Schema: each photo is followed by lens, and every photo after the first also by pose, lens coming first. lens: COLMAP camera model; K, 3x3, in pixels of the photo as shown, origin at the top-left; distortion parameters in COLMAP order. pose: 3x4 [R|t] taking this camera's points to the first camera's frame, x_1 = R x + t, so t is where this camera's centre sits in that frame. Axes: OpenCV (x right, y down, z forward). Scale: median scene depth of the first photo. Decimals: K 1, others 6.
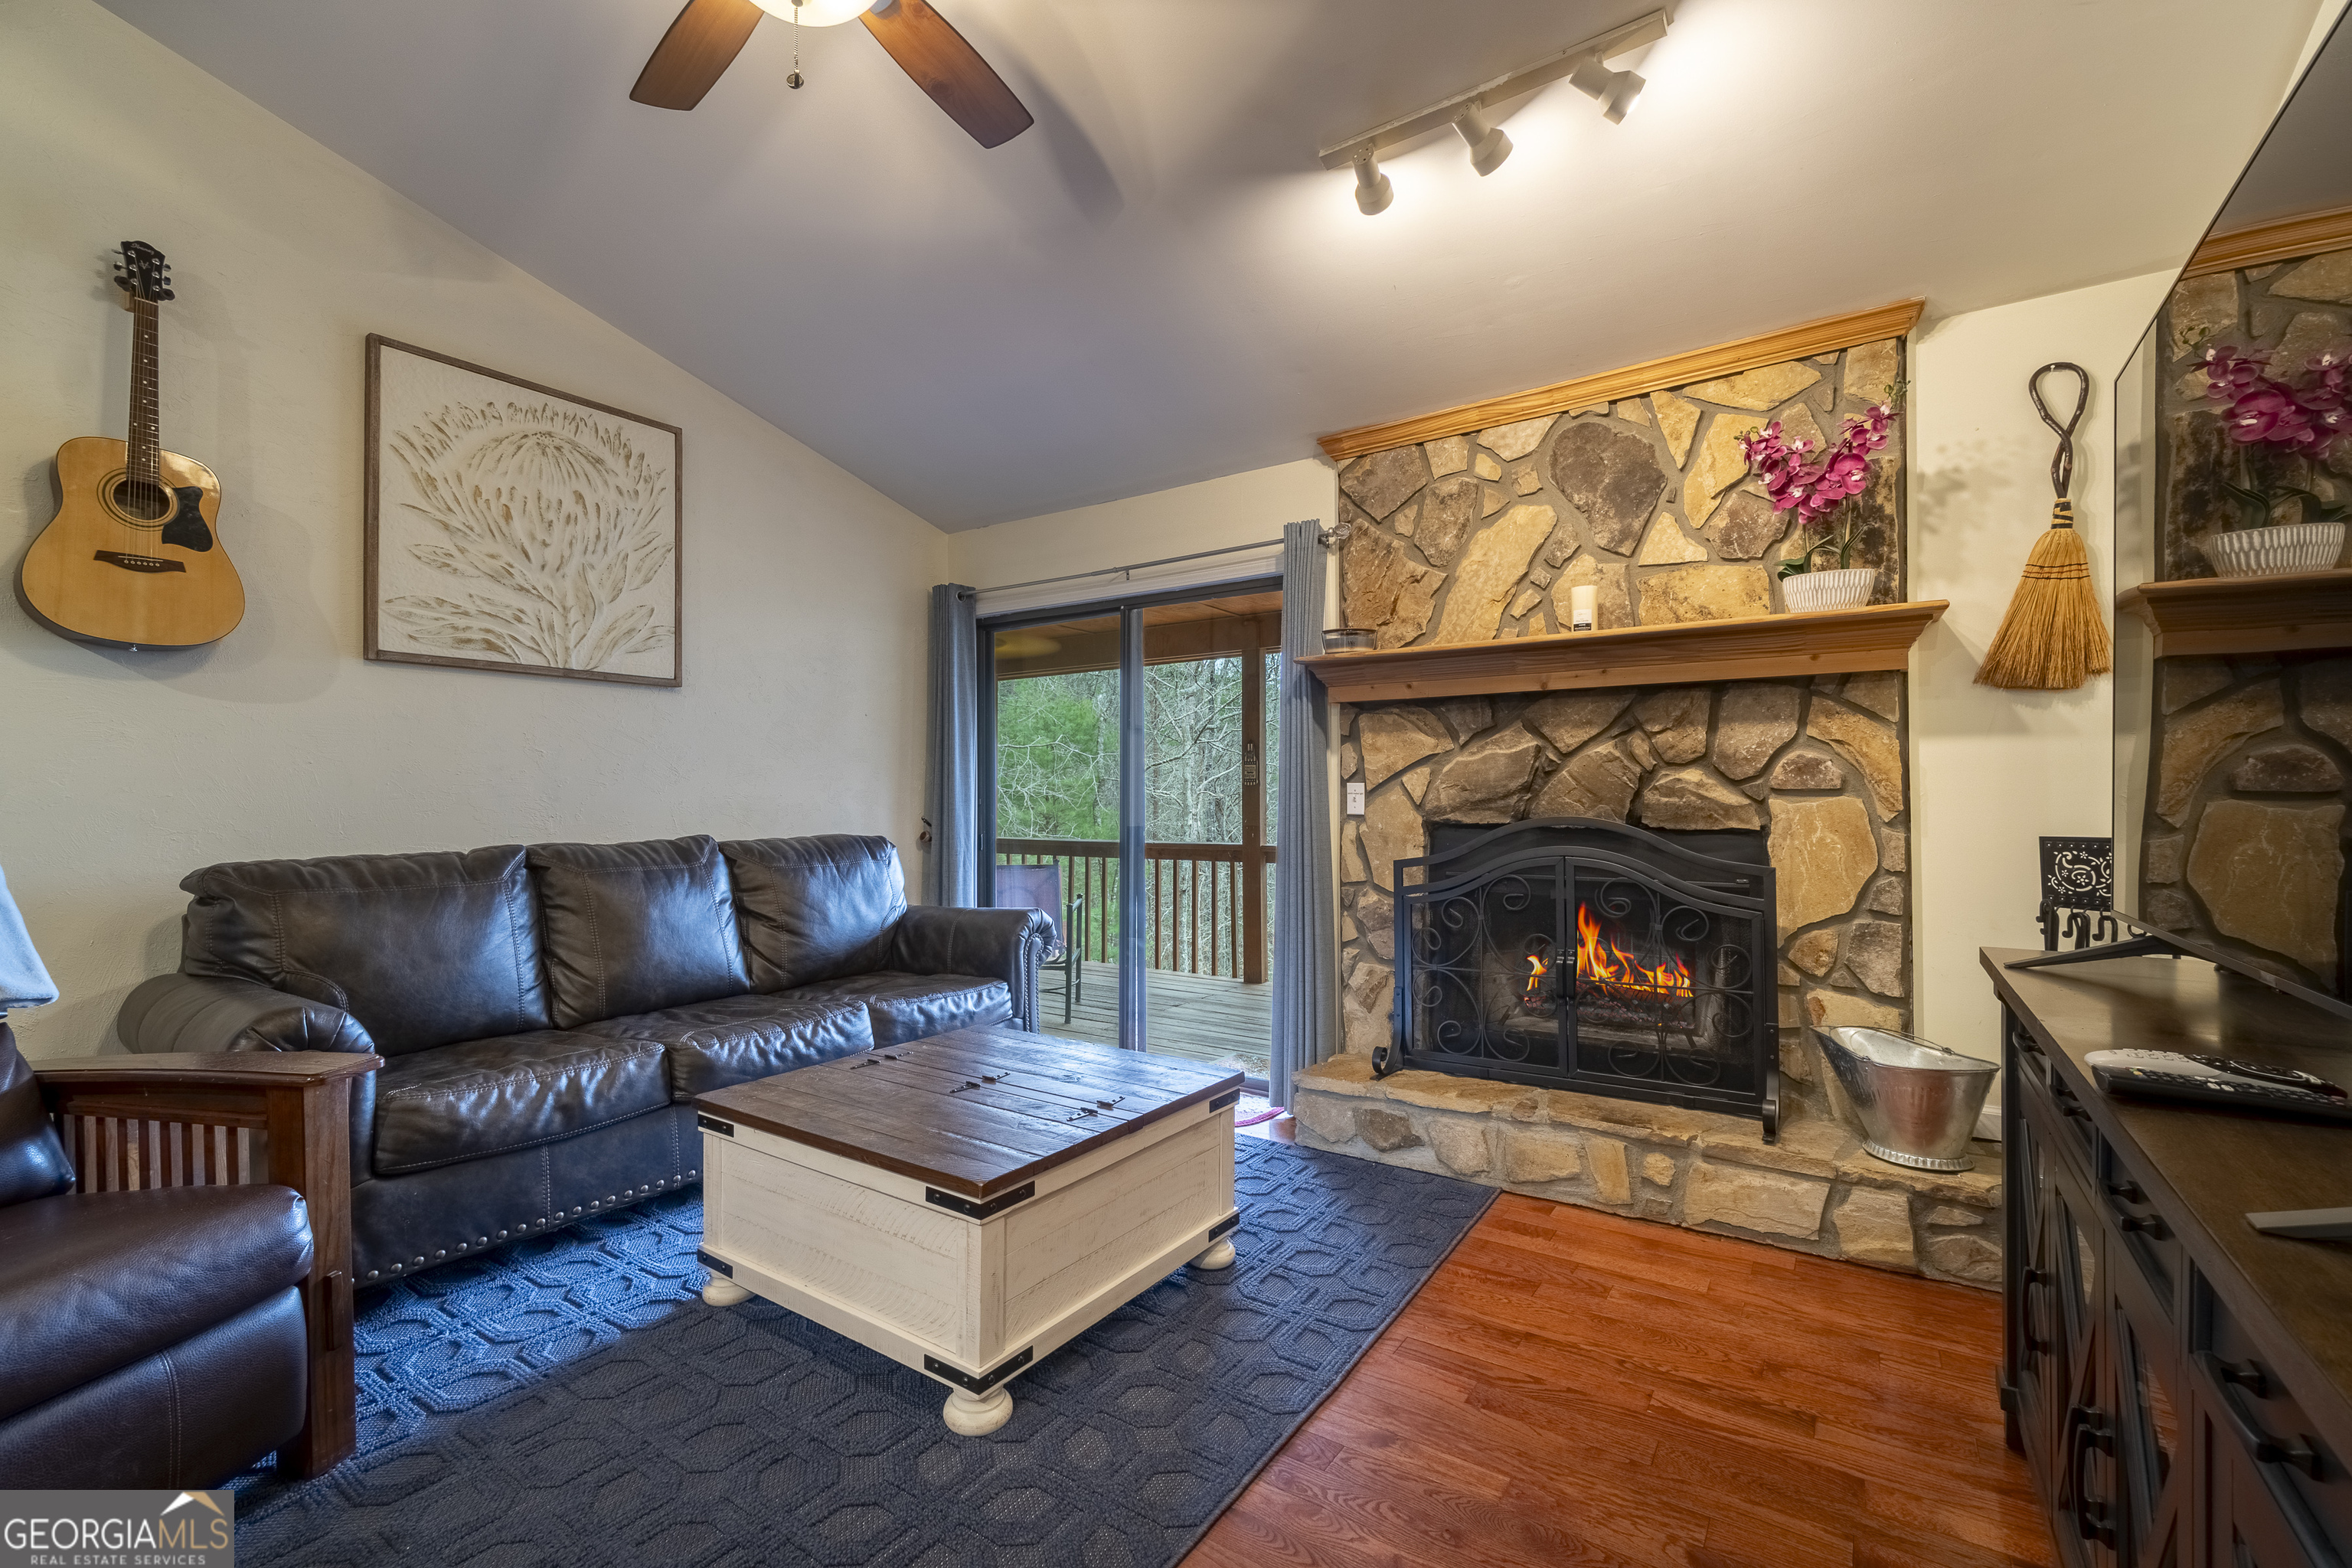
lens RADIAL K [[1016.1, 0, 1160.9], [0, 1016.1, 788.9], [0, 0, 1]] dist [-0.002045, -0.000269]
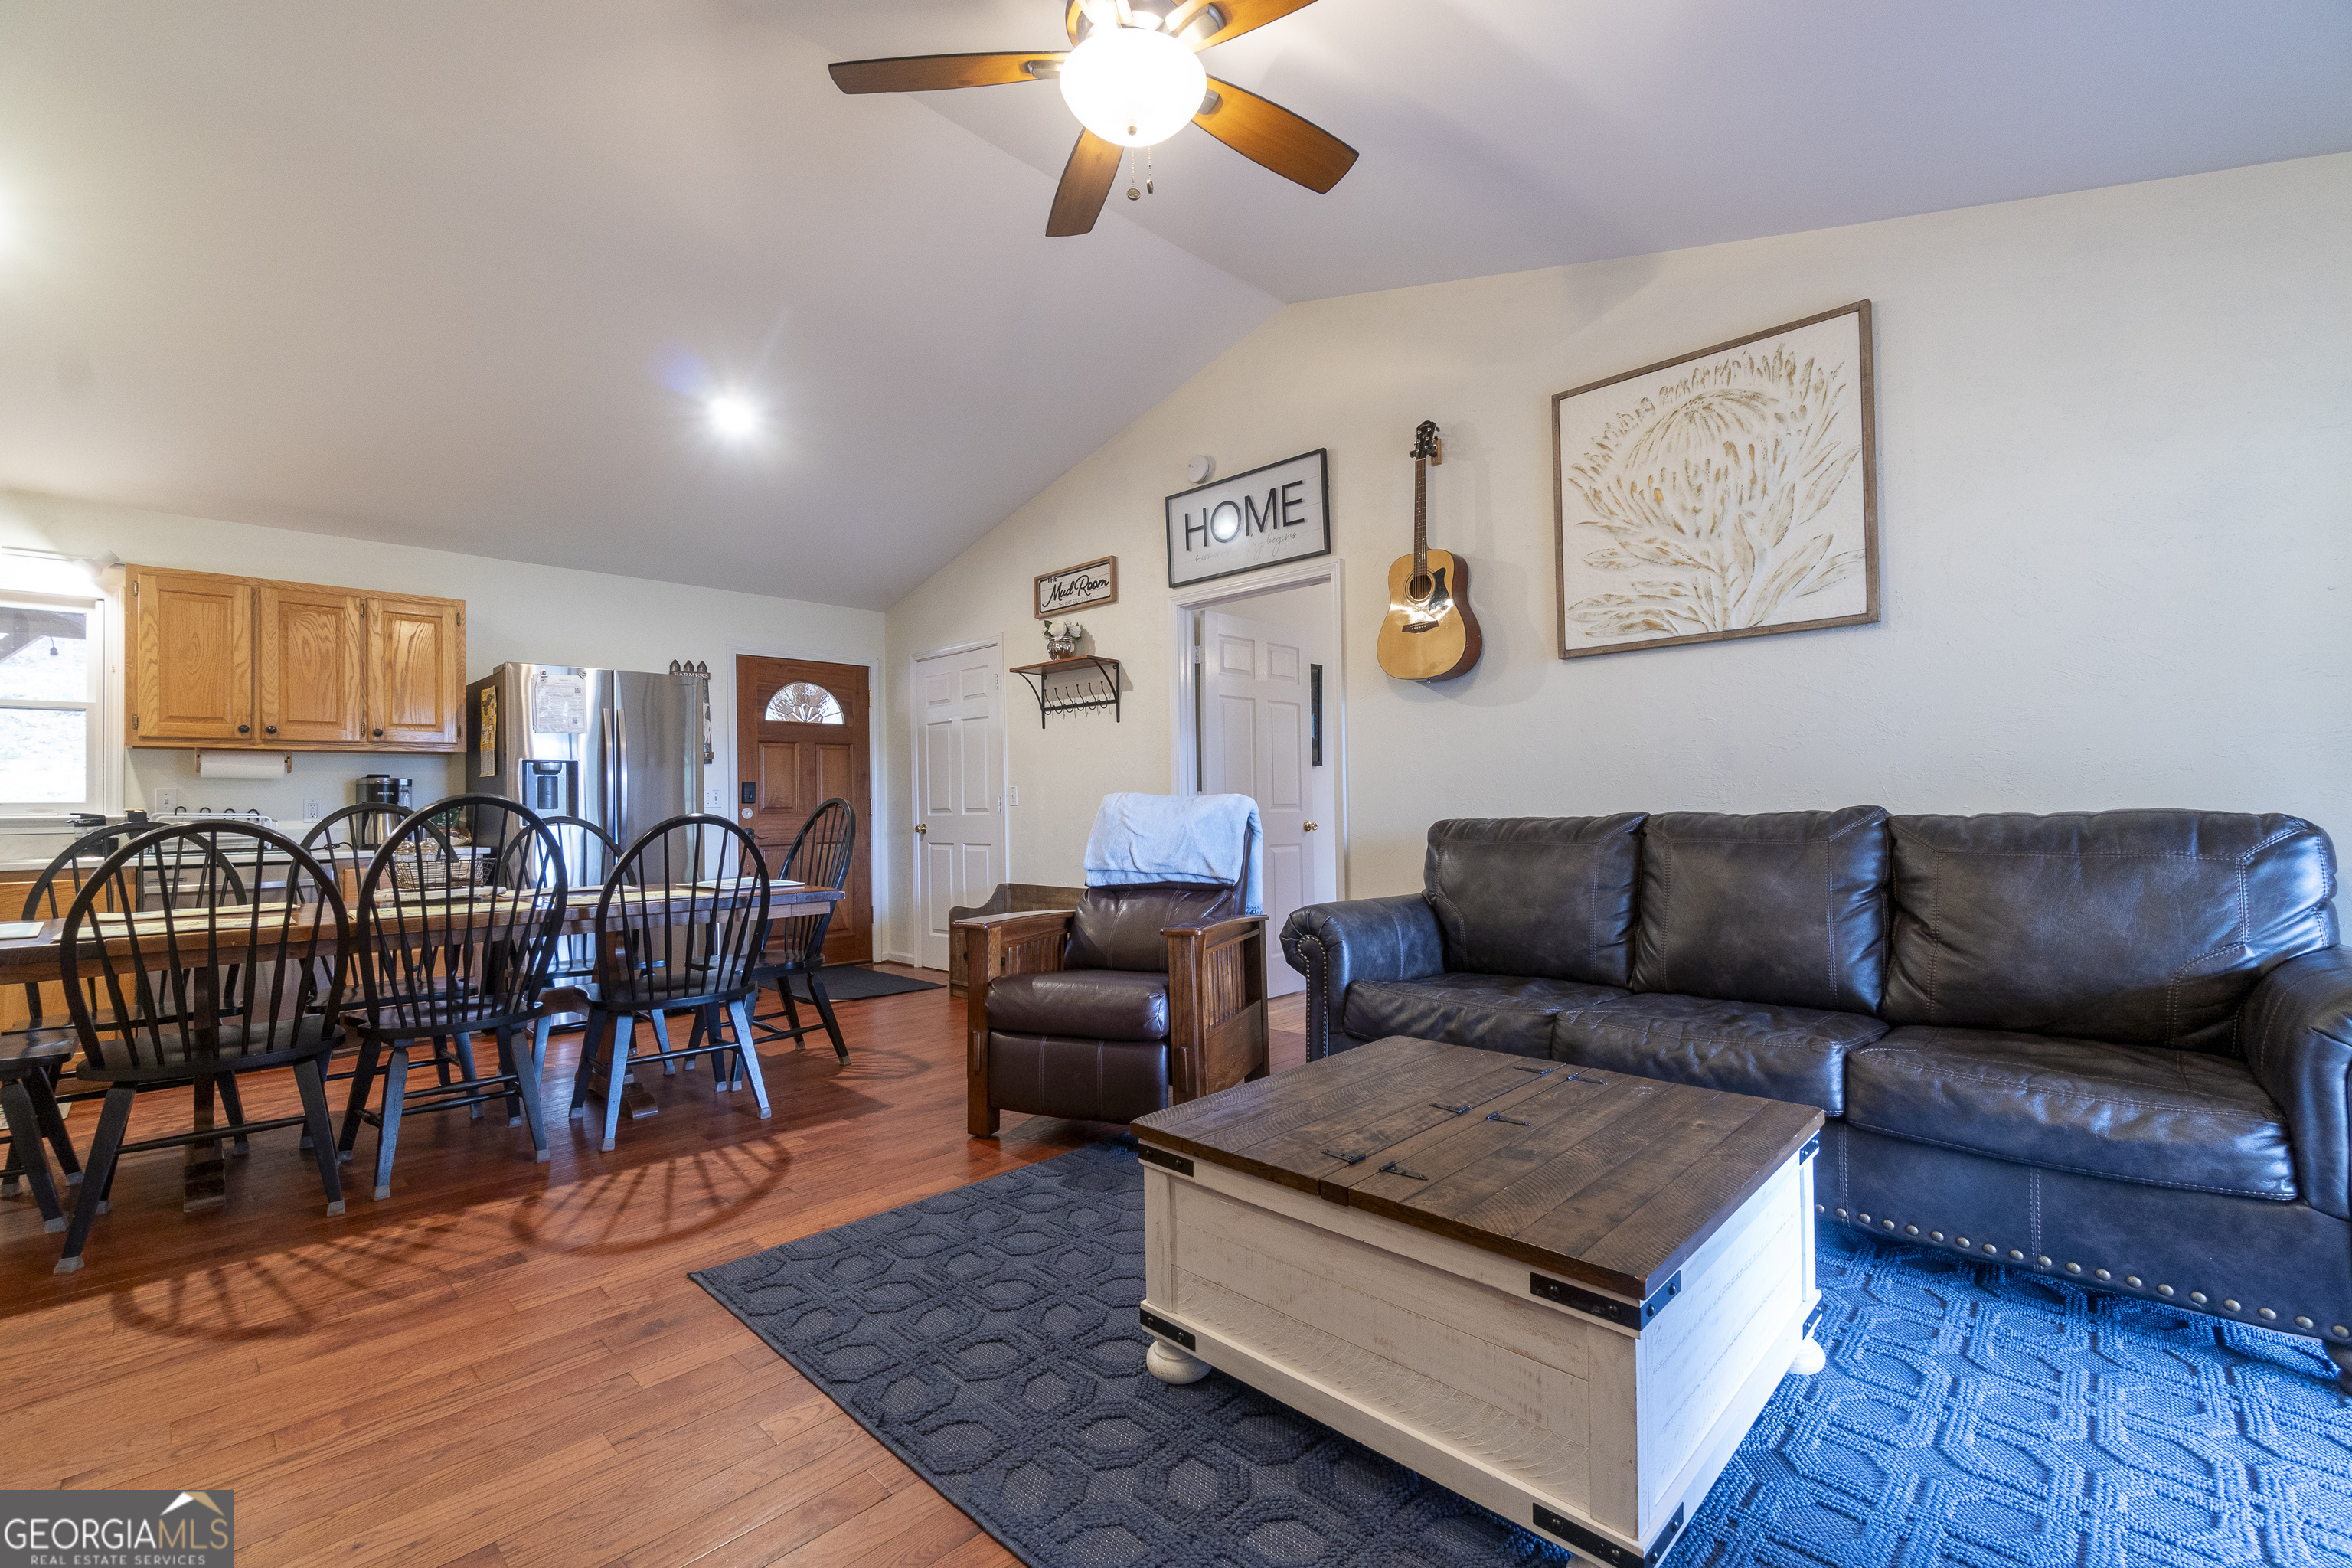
lens RADIAL K [[1016.1, 0, 1160.9], [0, 1016.1, 788.9], [0, 0, 1]] dist [-0.002045, -0.000269]
pose [[-0.174088, -0.011825, -0.984659, 0.463760], [0.028639, 0.999444, -0.017066, 0.032803], [0.984313, -0.031171, -0.173653, 0.657659]]
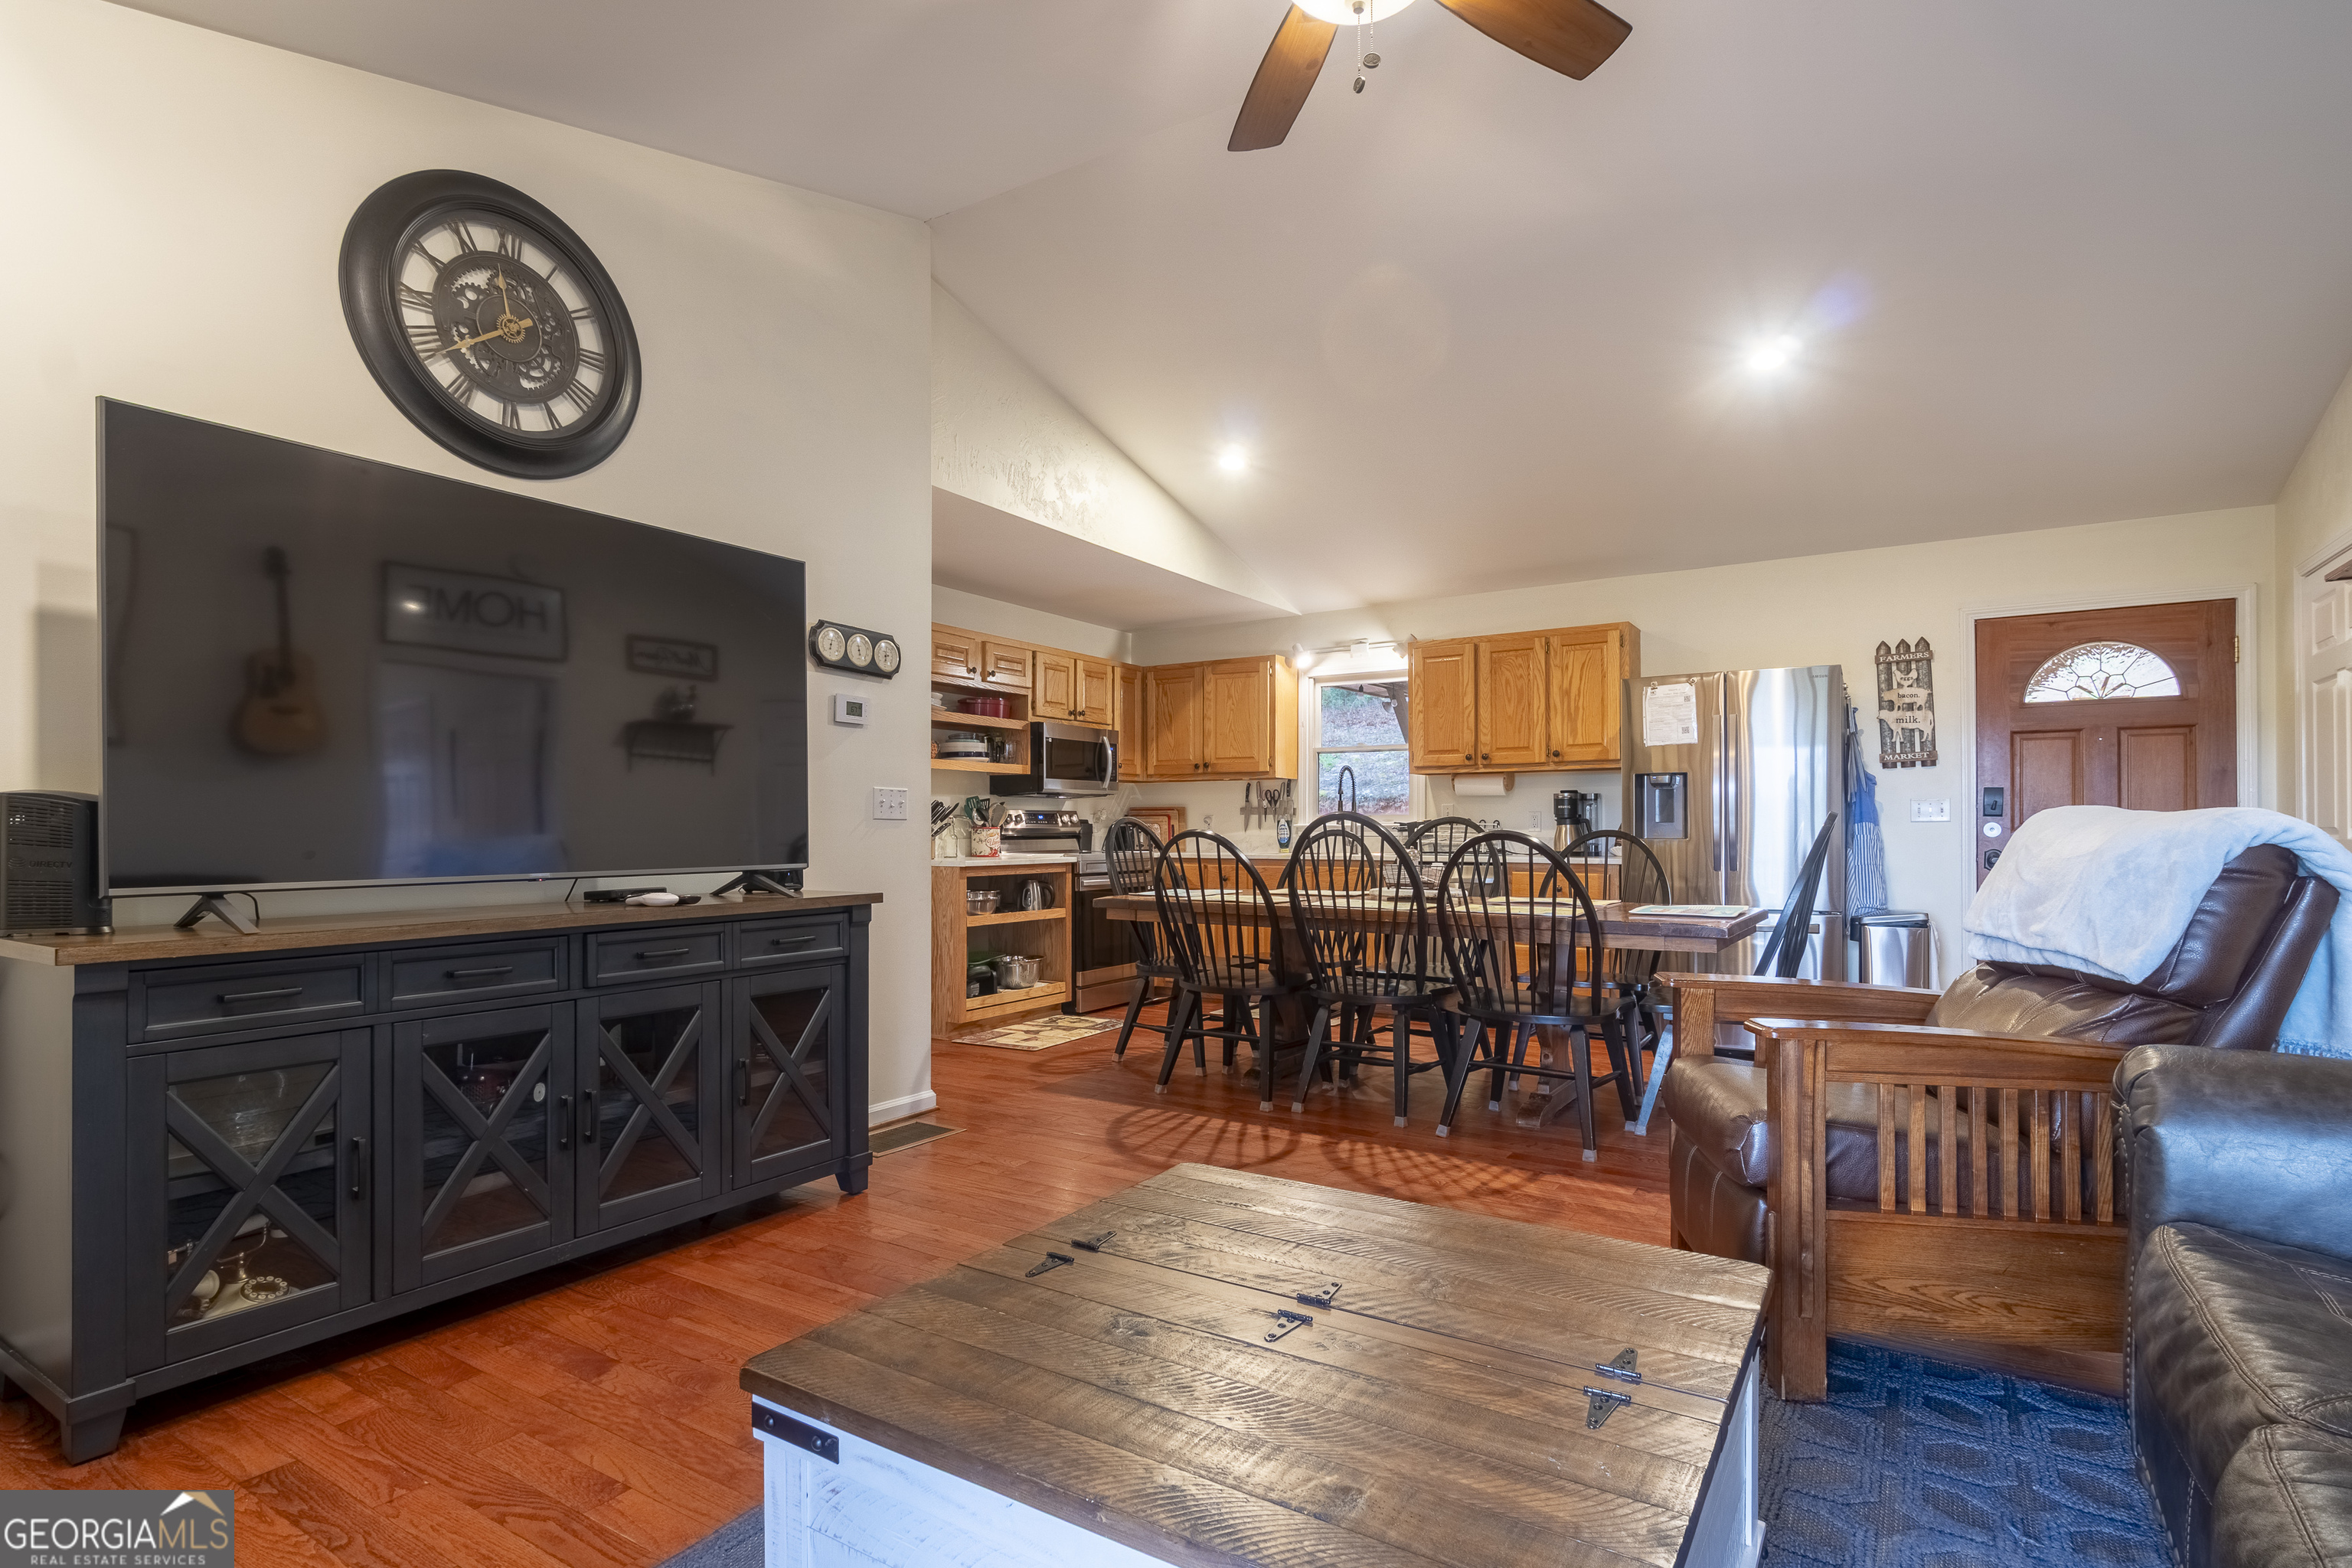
lens RADIAL K [[1155.9, 0, 1168.1], [0, 1155.9, 821.5], [0, 0, 1]] dist [0.000296, -0.000117]
pose [[-0.999461, 0.004383, -0.032538, -0.073394], [0.005022, 0.999796, -0.019569, 0.039057], [0.032446, -0.019722, -0.999279, 1.161259]]
